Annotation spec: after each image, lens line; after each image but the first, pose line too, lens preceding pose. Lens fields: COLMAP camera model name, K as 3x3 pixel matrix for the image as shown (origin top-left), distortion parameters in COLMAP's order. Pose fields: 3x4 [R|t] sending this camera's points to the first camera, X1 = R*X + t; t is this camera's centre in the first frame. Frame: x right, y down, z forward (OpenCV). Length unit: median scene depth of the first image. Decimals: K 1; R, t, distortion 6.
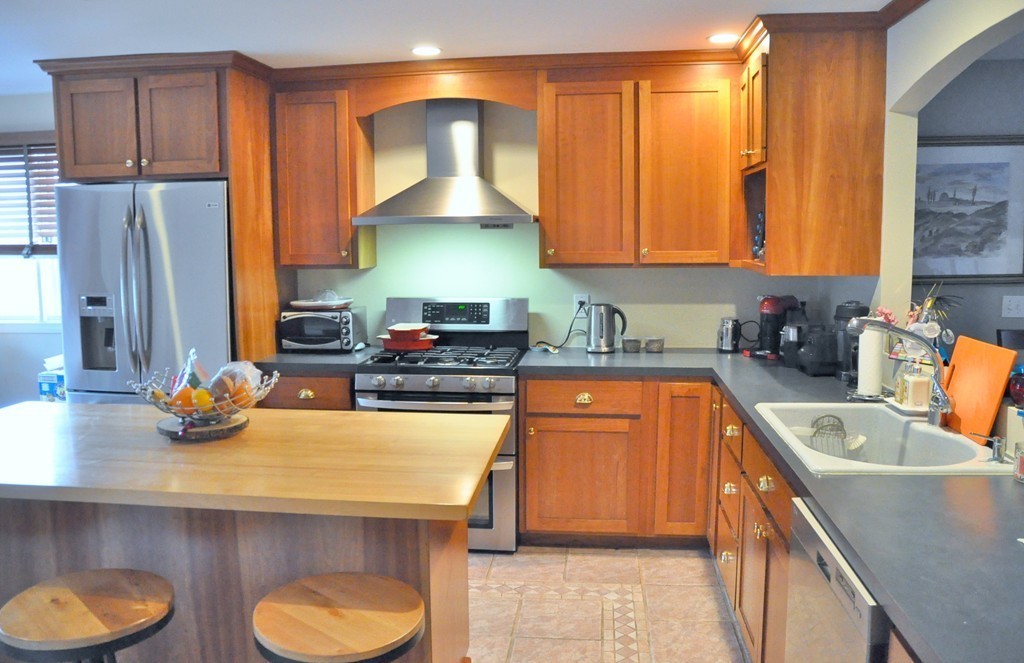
lens RADIAL K [[844.0, 0, 512.0], [0, 844.0, 331.5], [0, 0, 1]] dist [-0.050141, -0.002363]
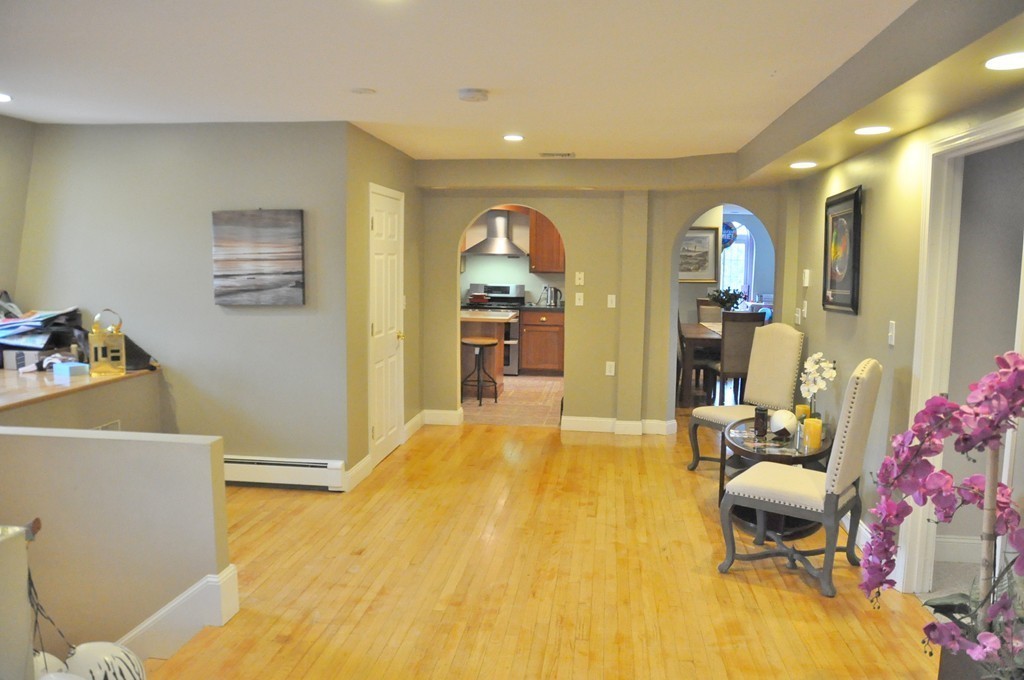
lens RADIAL K [[811.5, 0, 512.0], [0, 811.5, 340.0], [0, 0, 1]] dist [-0.007742, -0.003647]
pose [[0.999751, 0.021722, 0.005024, -0.029352], [-0.021499, 0.998932, -0.040891, 0.239690], [-0.005906, 0.040773, 0.999151, -1.536691]]
